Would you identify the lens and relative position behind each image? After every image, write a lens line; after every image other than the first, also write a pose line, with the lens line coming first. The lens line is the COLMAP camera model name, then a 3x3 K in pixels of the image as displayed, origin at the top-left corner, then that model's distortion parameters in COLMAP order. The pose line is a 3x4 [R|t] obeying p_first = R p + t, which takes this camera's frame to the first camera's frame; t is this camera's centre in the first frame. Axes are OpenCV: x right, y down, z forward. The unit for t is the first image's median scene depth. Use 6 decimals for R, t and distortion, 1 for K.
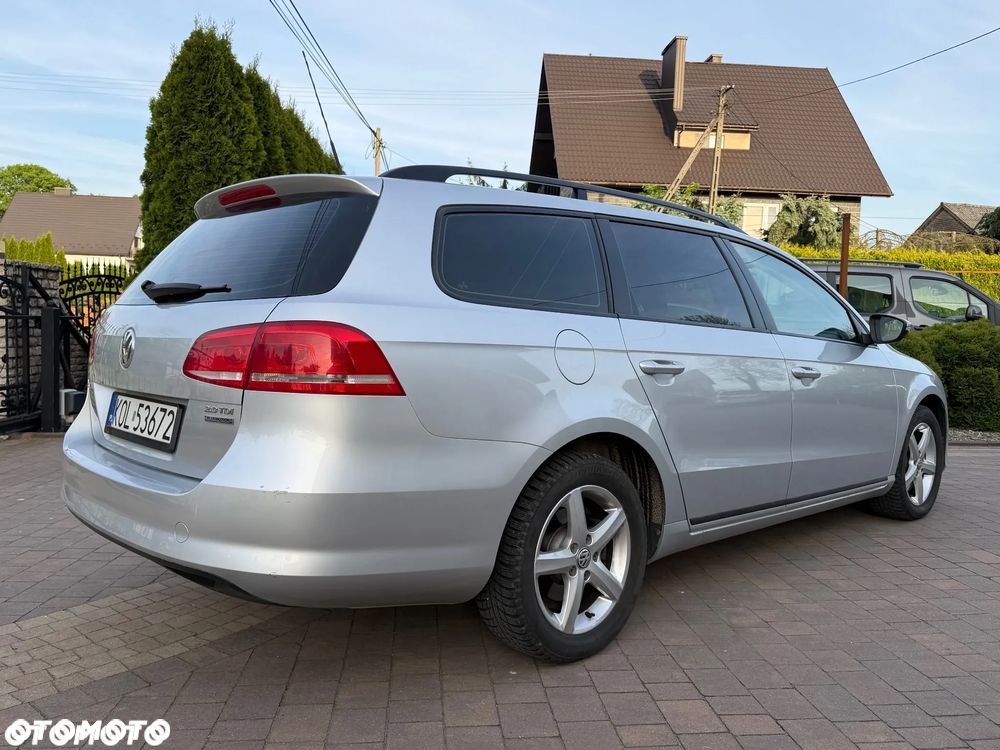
lens RADIAL K [[792.4, 0, 500.0], [0, 792.4, 375.0], [0, 0, 1]] dist [0.081181, -0.125615]
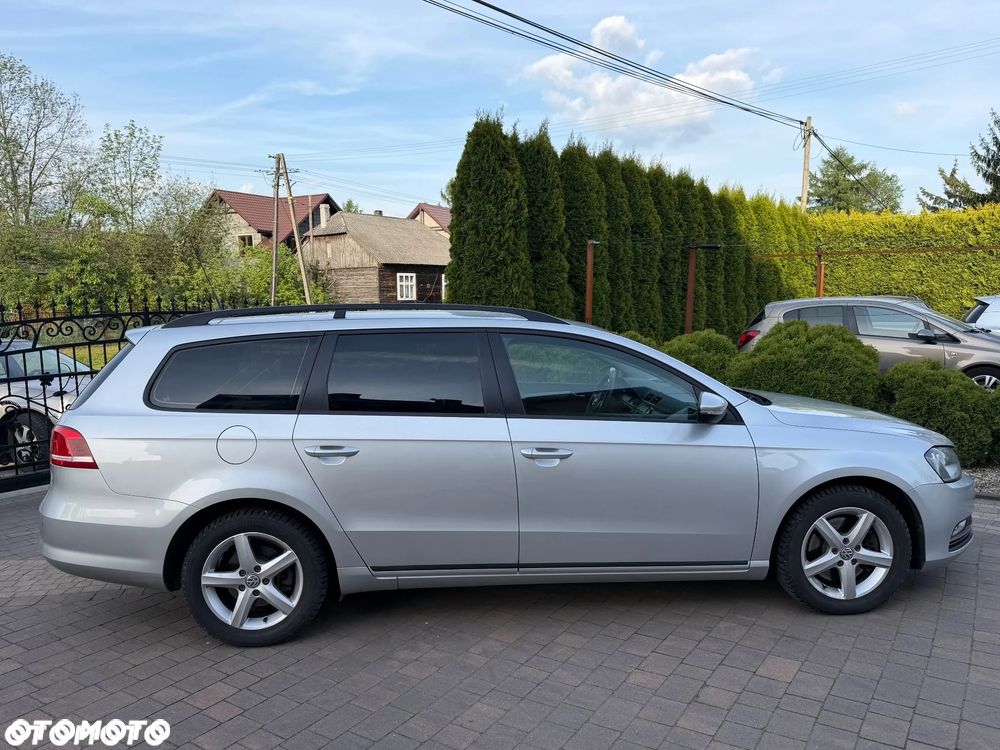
lens RADIAL K [[748.3, 0, 500.6], [0, 748.3, 382.7], [0, 0, 1]] dist [0.087537, -0.135080]
pose [[0.773583, 0.030772, -0.632947, 1.210192], [-0.002674, 0.998970, 0.045299, -0.182497], [0.633689, -0.033350, 0.772869, 0.197591]]
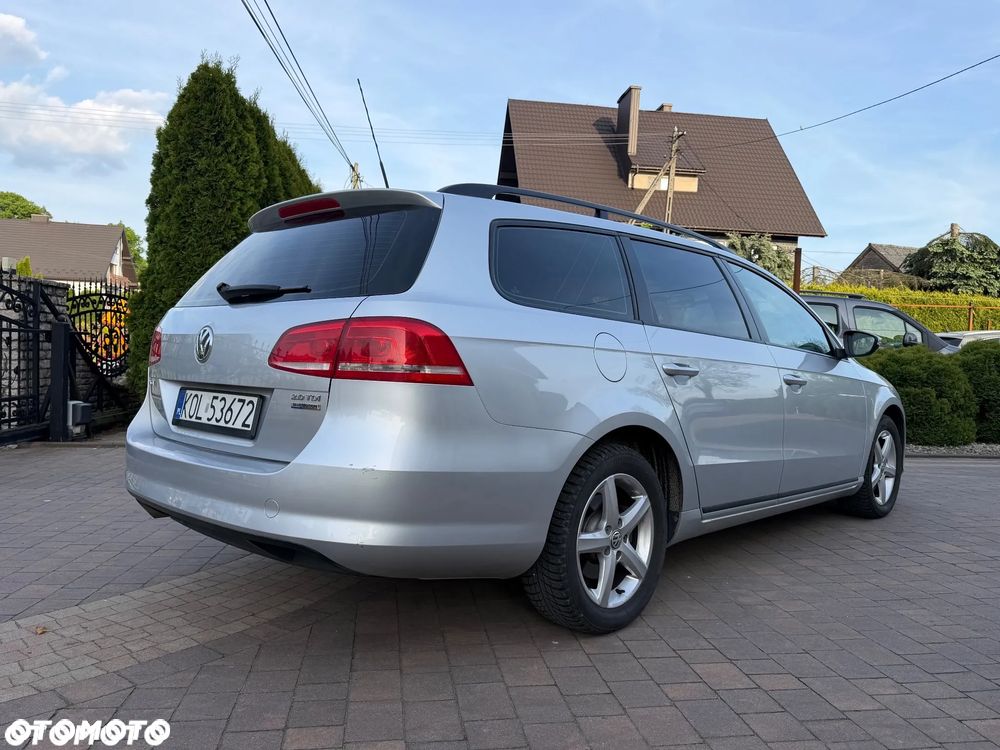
lens RADIAL K [[748.3, 0, 500.6], [0, 748.3, 382.7], [0, 0, 1]] dist [0.087537, -0.135080]
pose [[0.998499, 0.007588, 0.054251, -0.102697], [-0.006344, 0.999714, -0.023070, 0.033736], [-0.054410, 0.022691, 0.998261, -0.036540]]
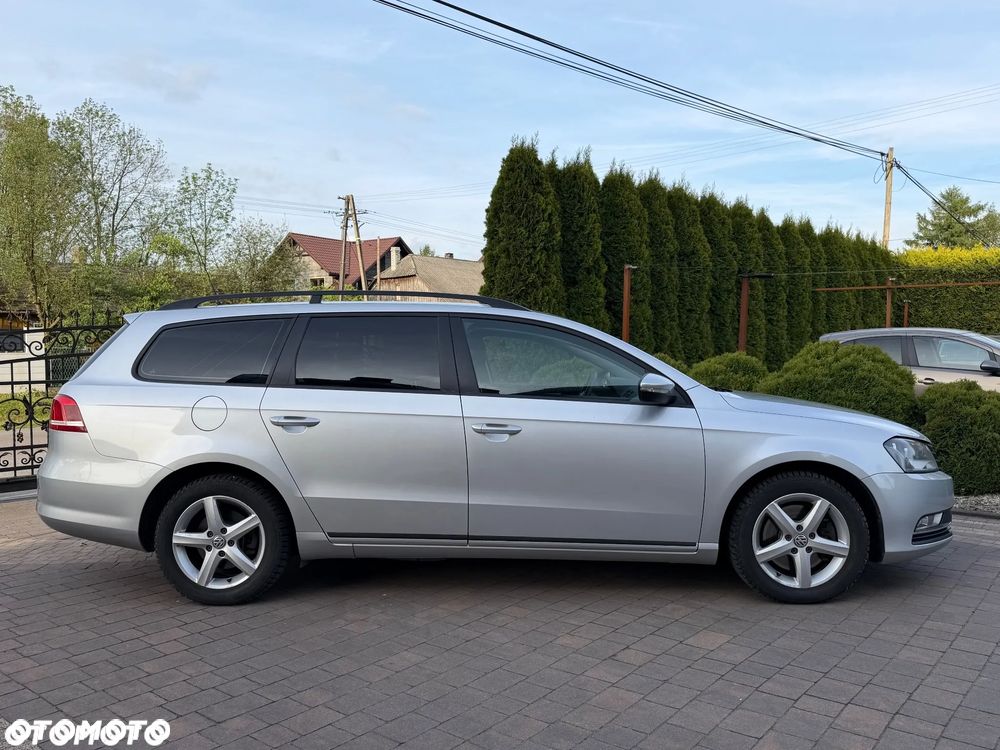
lens RADIAL K [[789.8, 0, 500.8], [0, 789.8, 381.0], [0, 0, 1]] dist [0.111701, -0.188112]
pose [[0.705195, -0.001791, -0.709011, 1.468371], [-0.021275, 0.999493, -0.023685, -0.056762], [0.708694, 0.031786, 0.704799, 0.242281]]
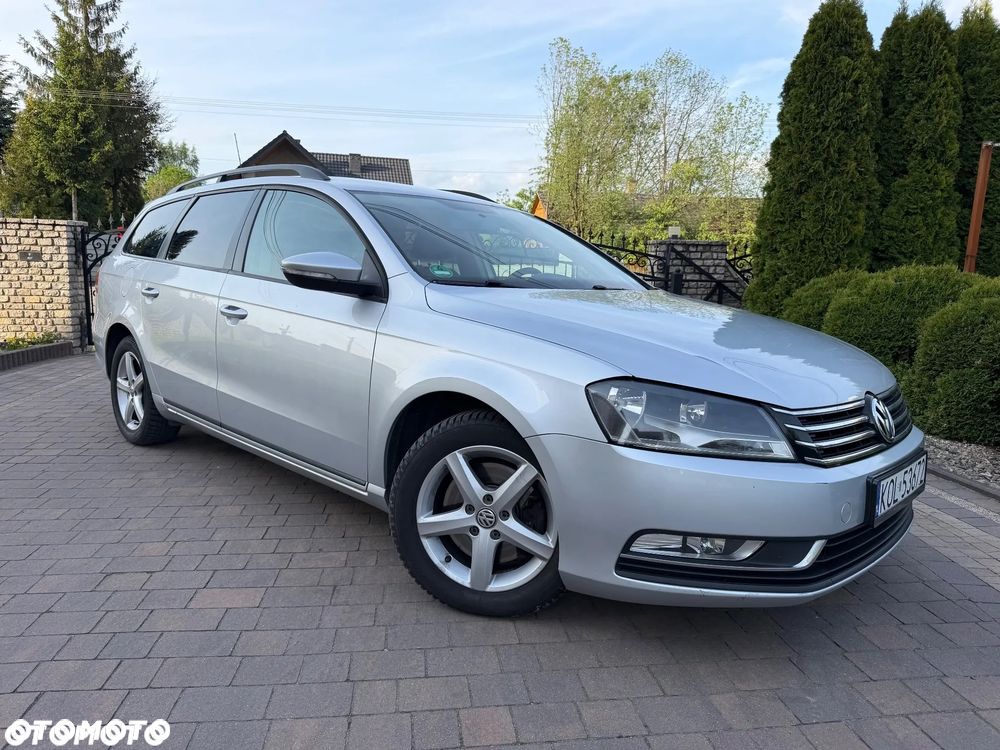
lens RADIAL K [[716.3, 0, 500.0], [0, 716.3, 375.0], [0, 0, 1]] dist [-0.000501, 0.000362]
pose [[0.044264, 0.125831, -0.991064, 1.628522], [-0.089757, 0.988525, 0.121500, -0.080236], [0.994980, 0.083577, 0.055050, 1.597596]]
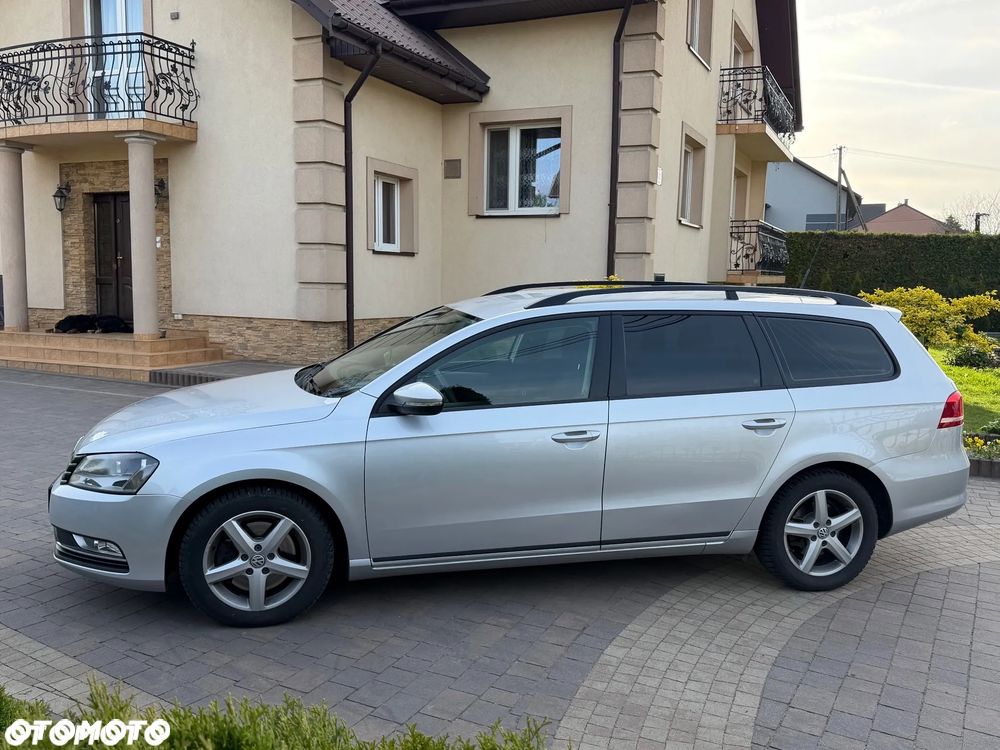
lens RADIAL K [[848.0, 0, 495.1], [0, 848.0, 370.6], [0, 0, 1]] dist [0.160068, -0.317203]
pose [[-0.860597, -0.100004, 0.499372, -0.594969], [-0.012939, 0.984509, 0.174858, -0.403252], [-0.509122, 0.144021, -0.848559, 3.019587]]
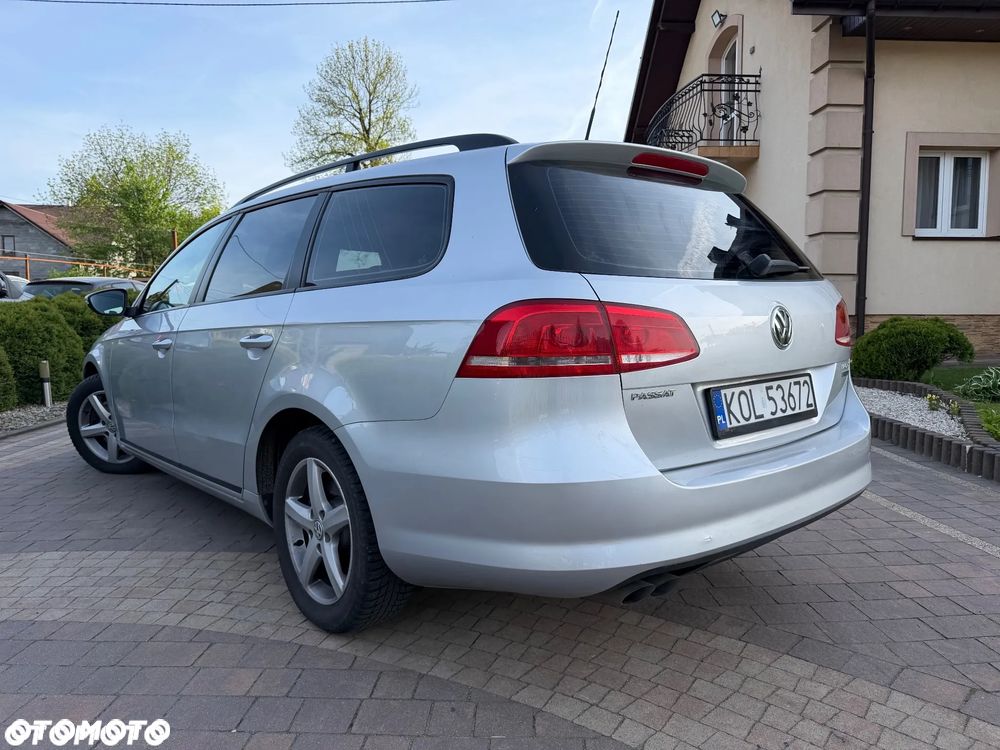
lens RADIAL K [[703.1, 0, 518.2], [0, 703.1, 373.9], [0, 0, 1]] dist [0.003517, -0.002352]
pose [[0.029611, -0.116195, 0.992785, -1.116141], [0.065323, 0.991322, 0.114076, -0.080884], [-0.997425, 0.061474, 0.036945, 1.101757]]
